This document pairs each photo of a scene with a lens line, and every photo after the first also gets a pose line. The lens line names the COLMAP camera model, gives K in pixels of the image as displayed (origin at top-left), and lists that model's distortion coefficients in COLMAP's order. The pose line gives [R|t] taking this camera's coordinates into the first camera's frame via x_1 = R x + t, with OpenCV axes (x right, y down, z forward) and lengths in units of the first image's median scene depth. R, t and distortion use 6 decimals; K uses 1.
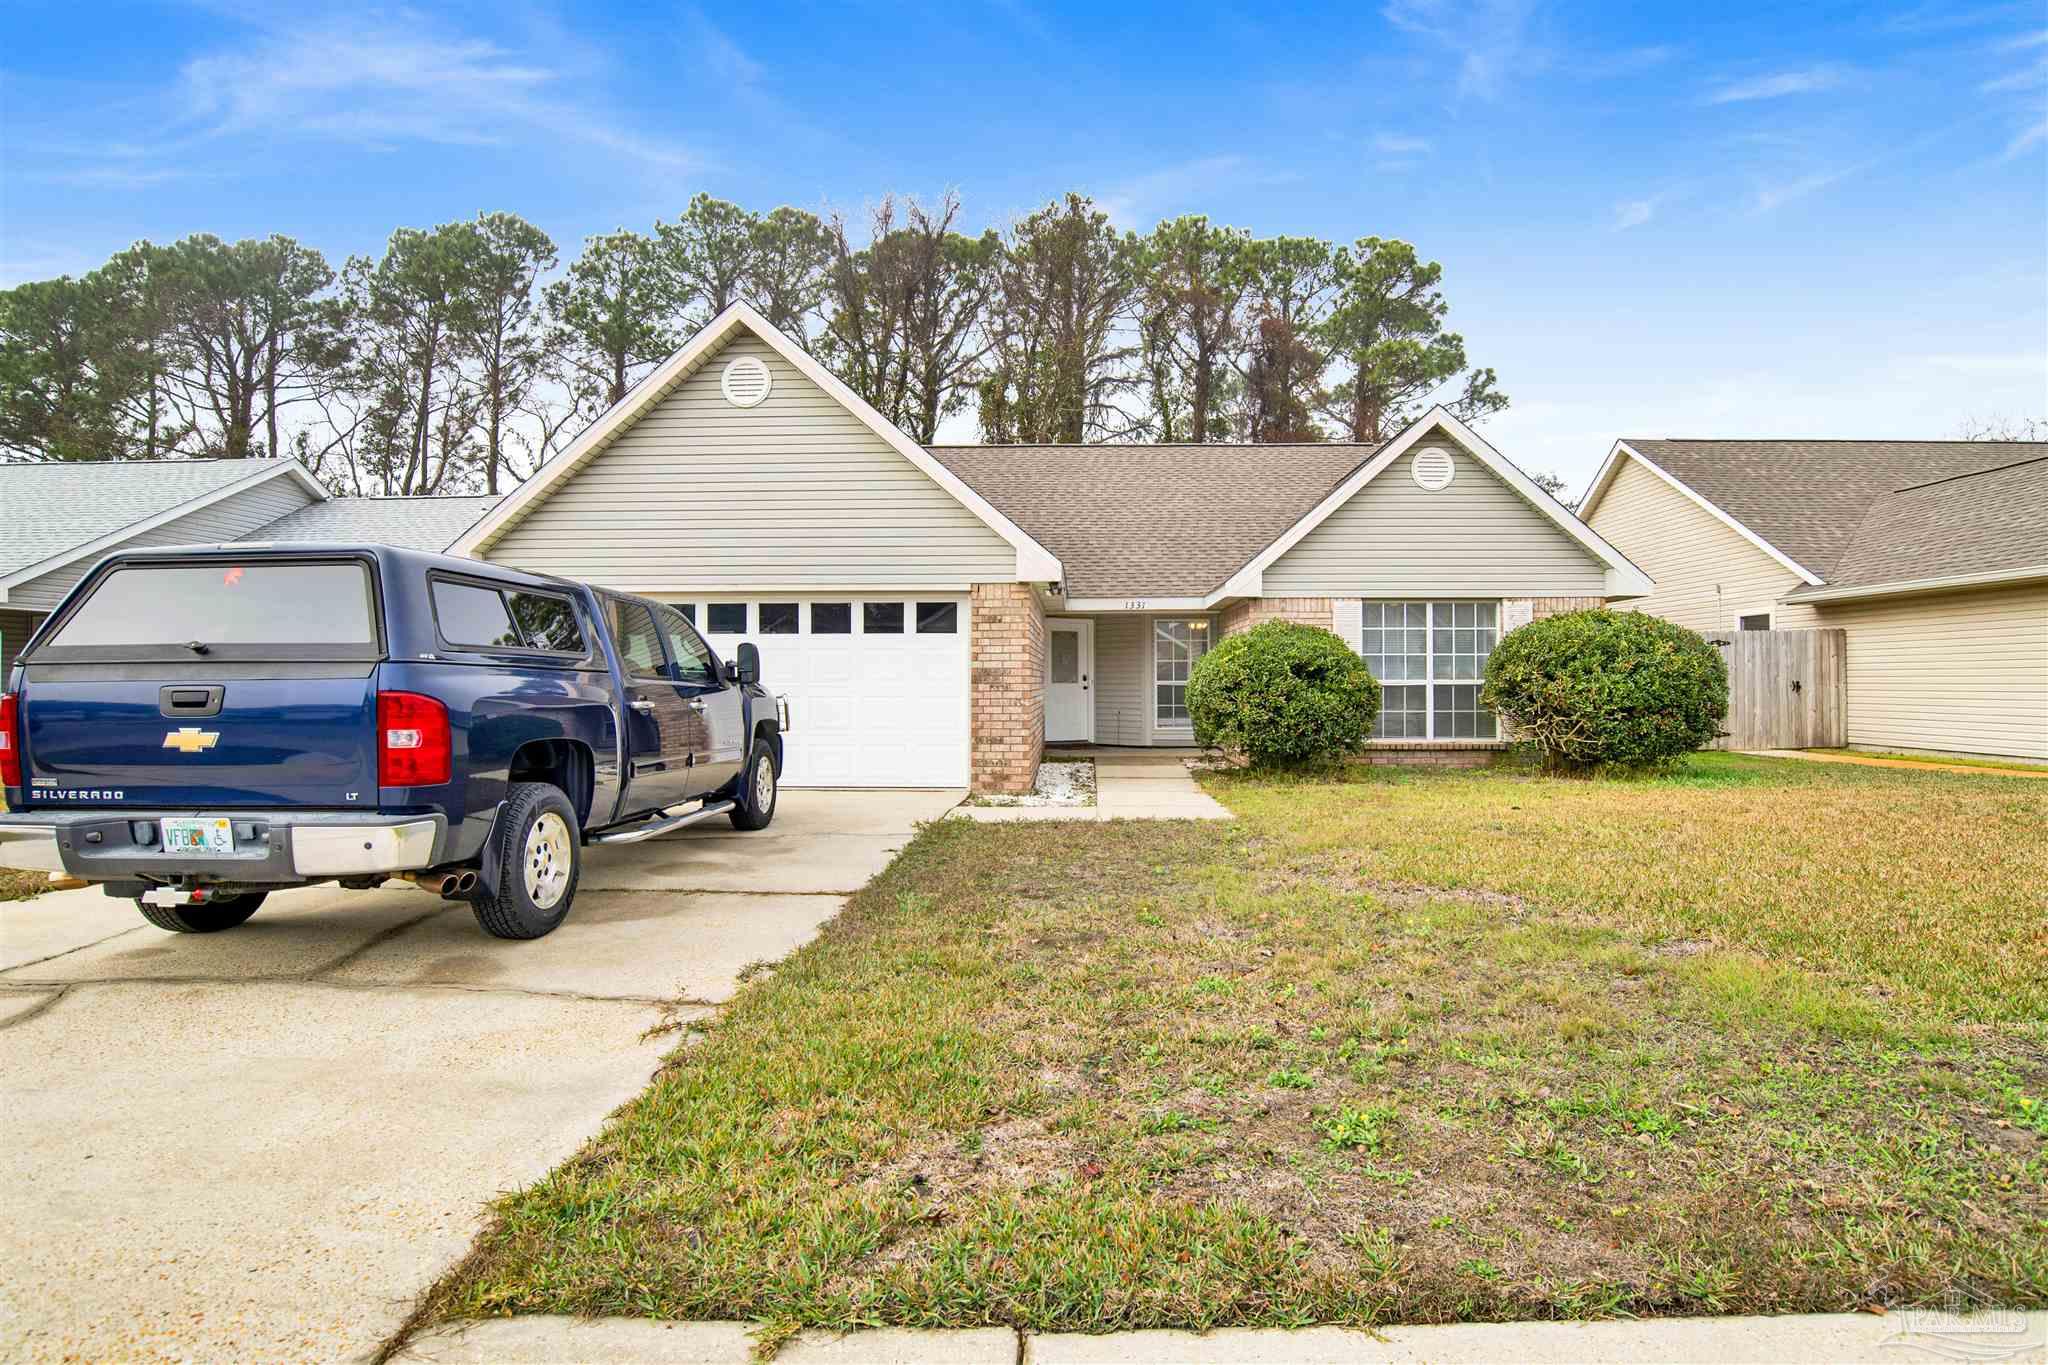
lens RADIAL K [[1110.4, 0, 1026.5], [0, 1110.4, 668.2], [0, 0, 1]] dist [-0.060815, 0.001487]
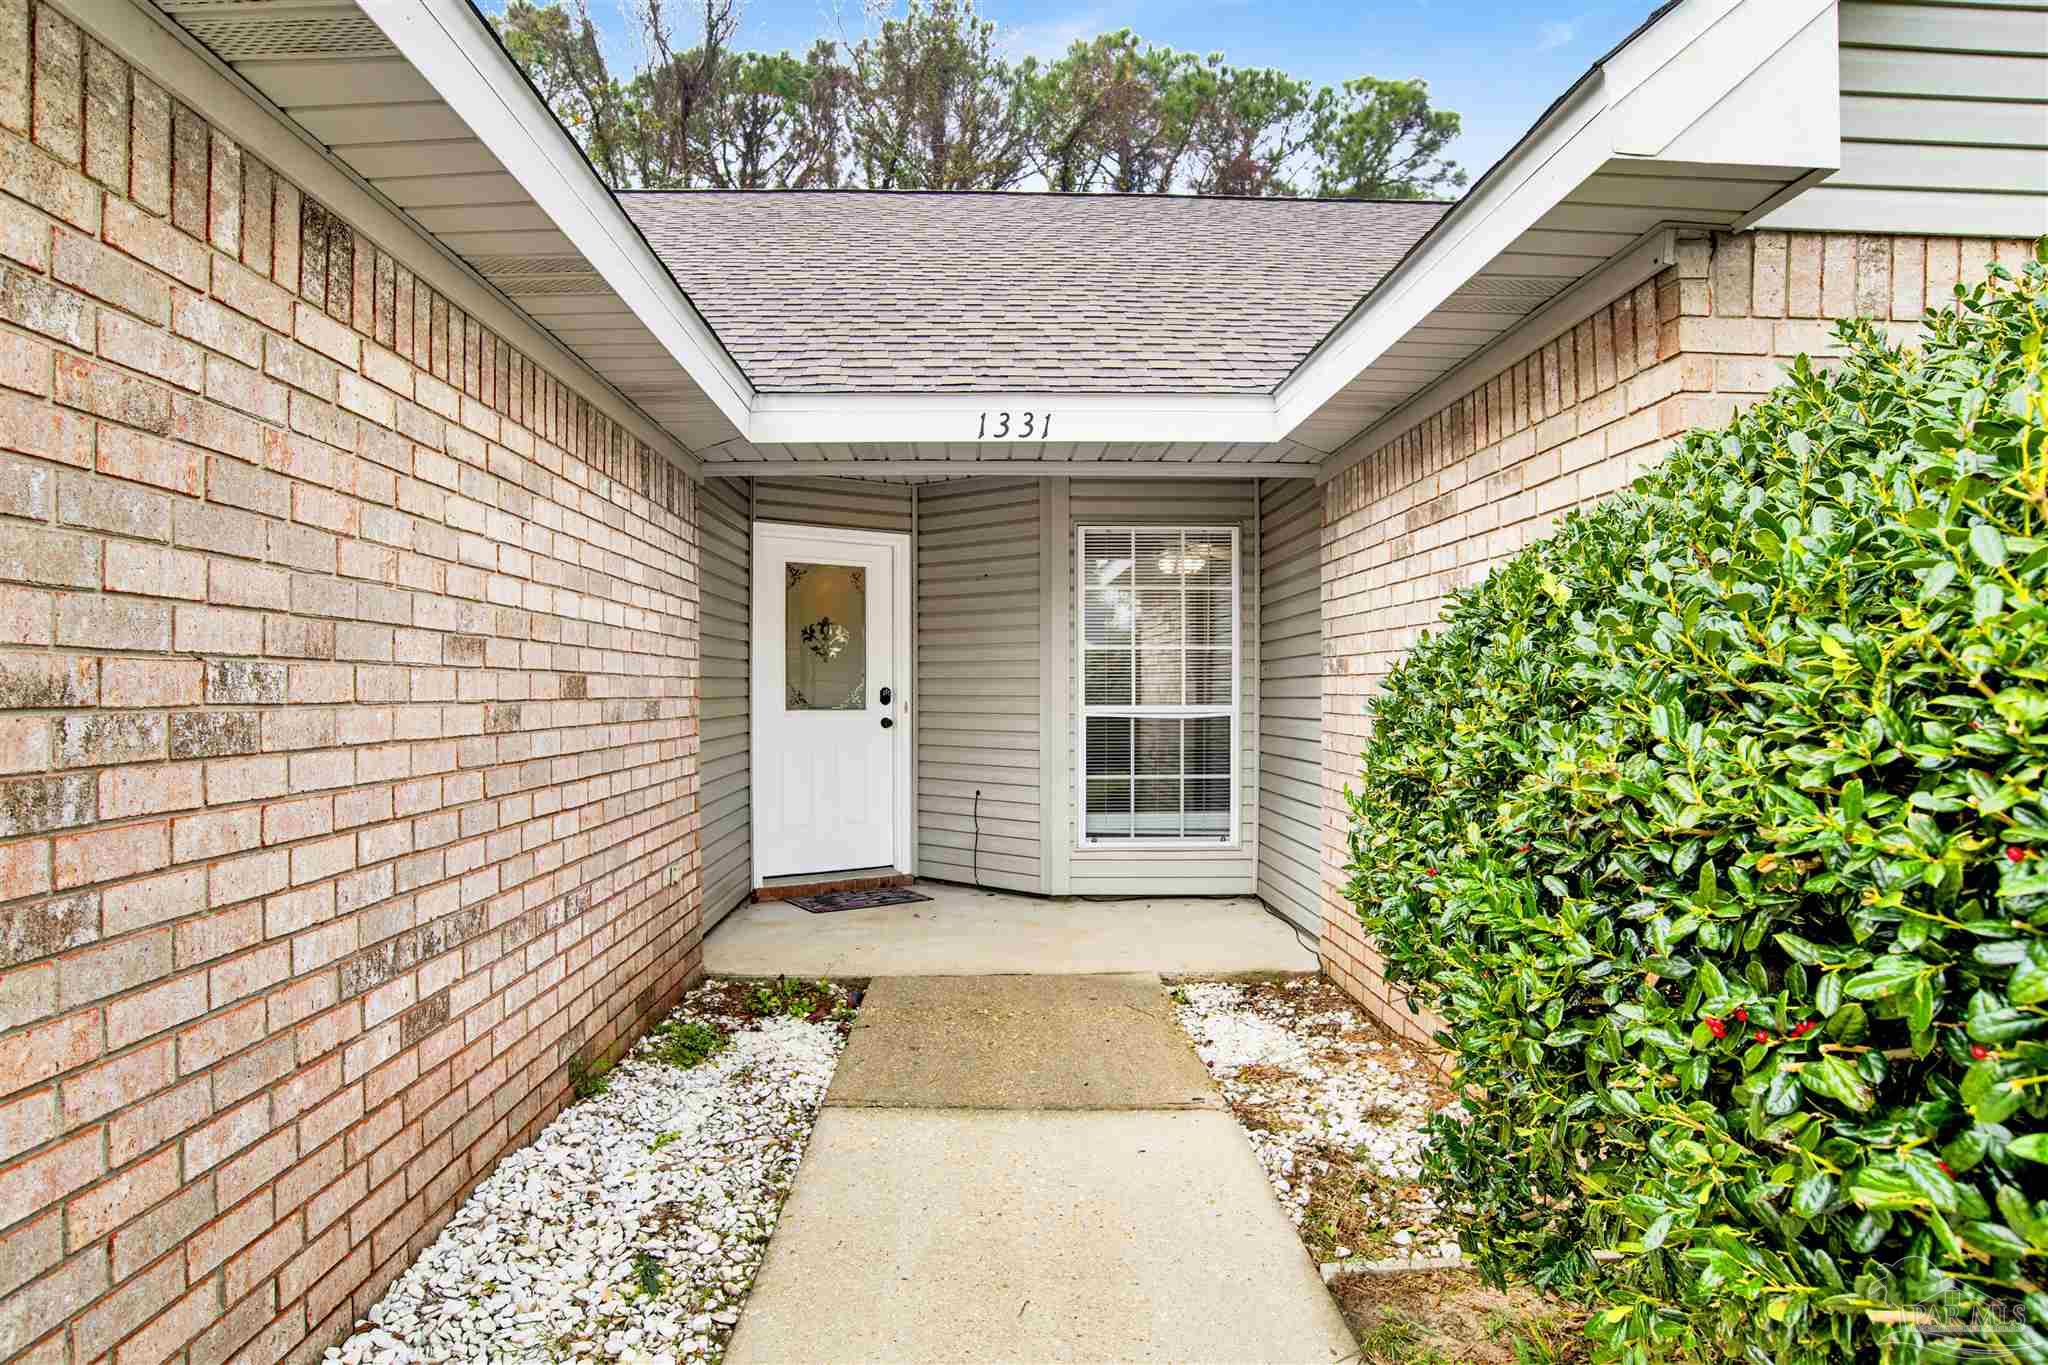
lens RADIAL K [[1143.6, 0, 1024.0], [0, 1143.6, 682.5], [0, 0, 1]] dist [-0.057308, 0.000598]
pose [[0.996514, -0.001733, 0.083412, 0.089803], [0.001449, 0.999993, 0.003465, 0.004290], [-0.083418, -0.003332, 0.996509, 0.844905]]
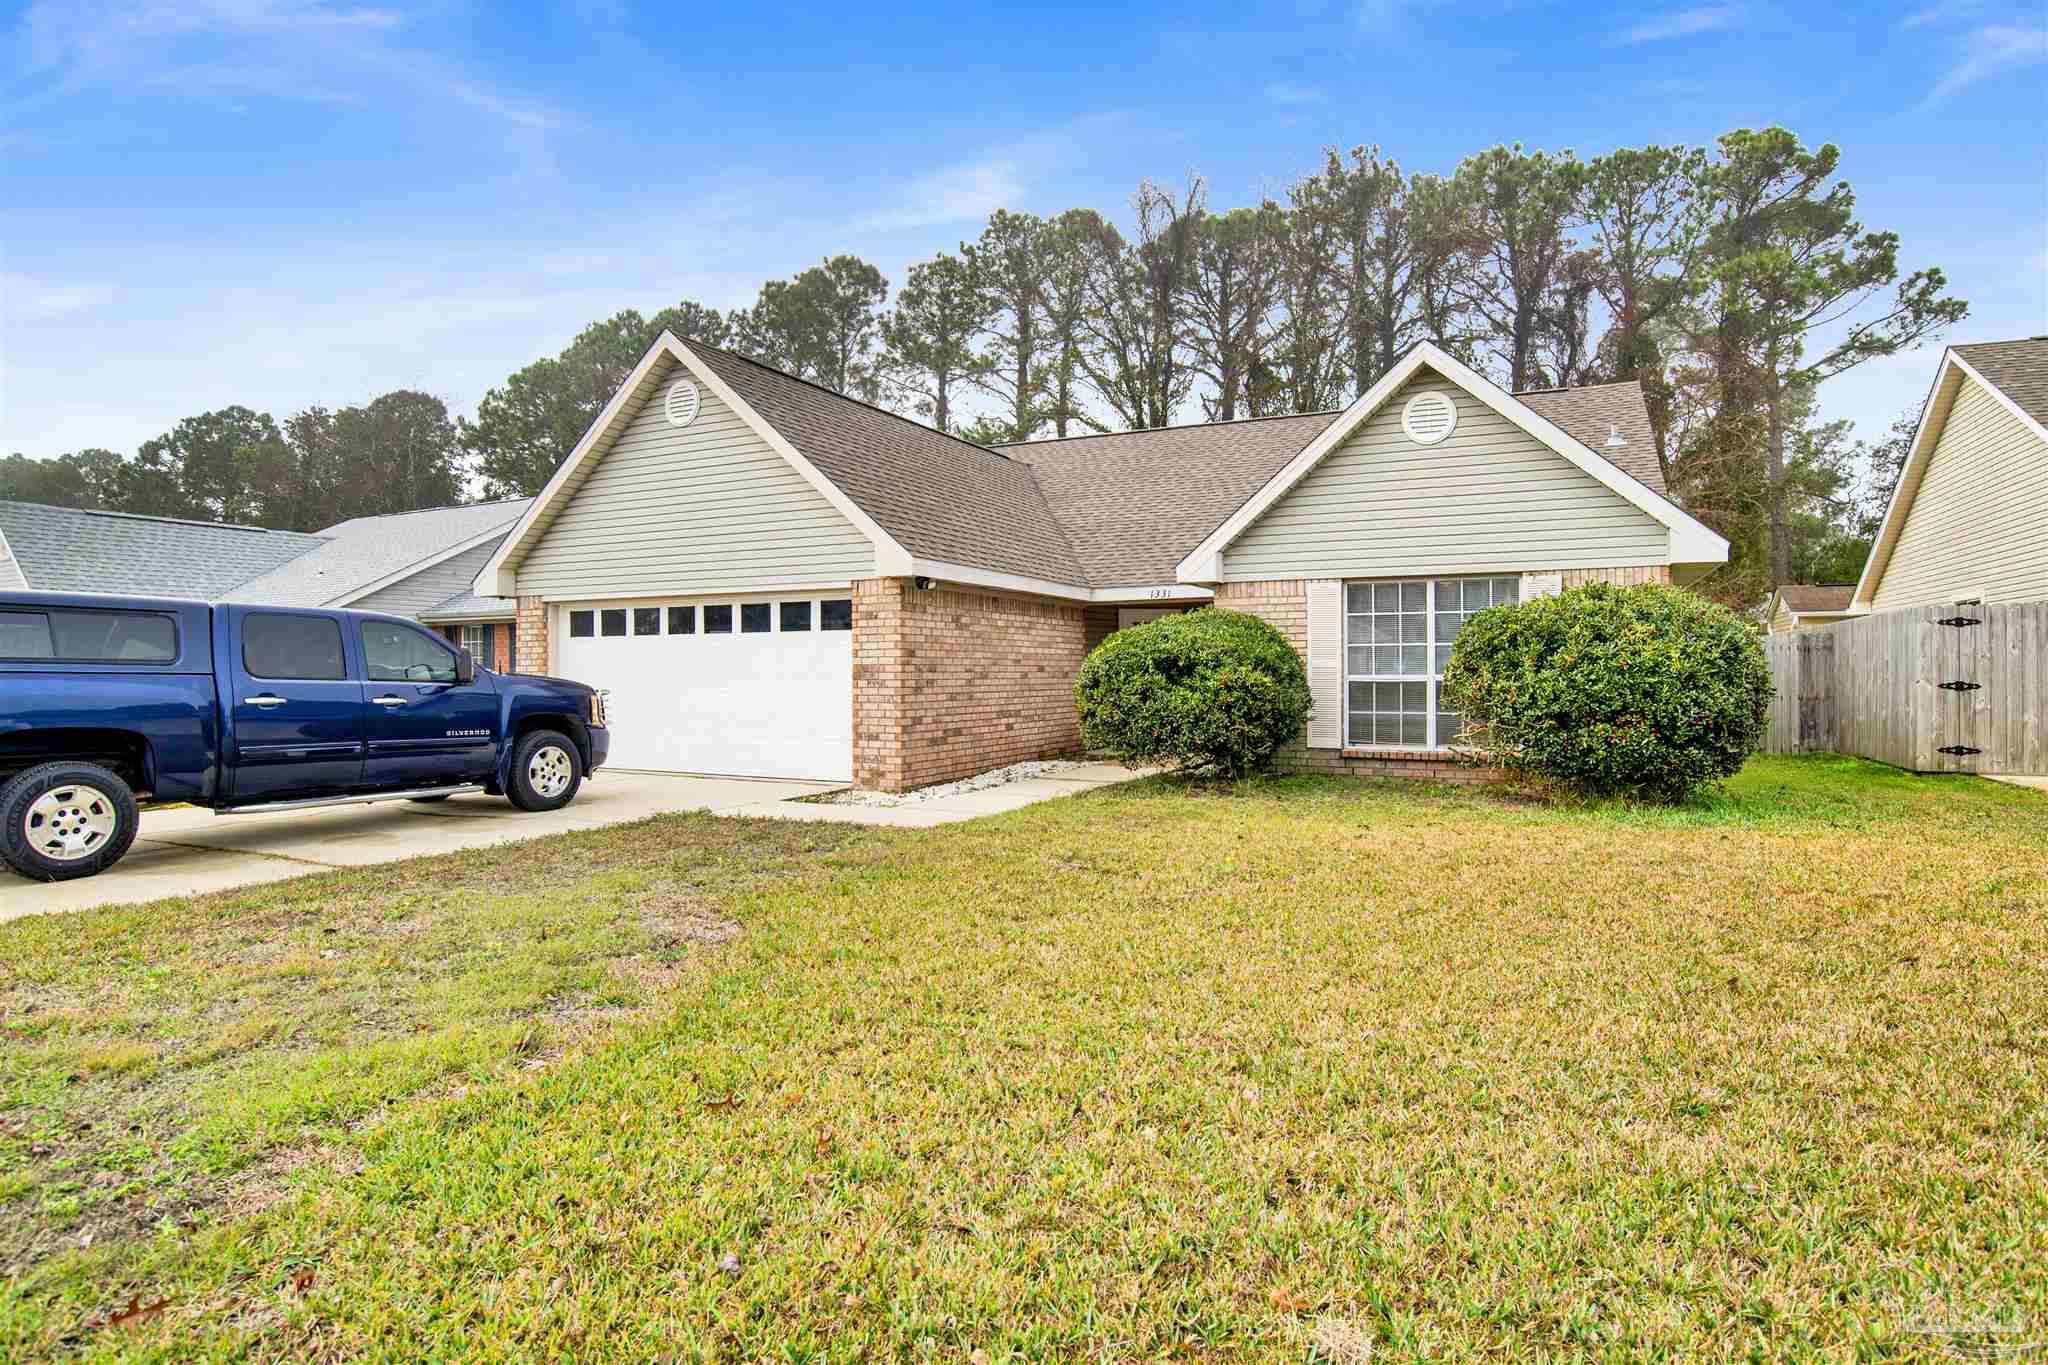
lens RADIAL K [[1092.8, 0, 992.3], [0, 1092.8, 674.1], [0, 0, 1]] dist [-0.057918, 0.016621]
pose [[0.908496, -0.001021, -0.417891, 0.407469], [0.007059, 0.999892, 0.012903, -0.002882], [0.417833, -0.014672, 0.908405, 0.128554]]
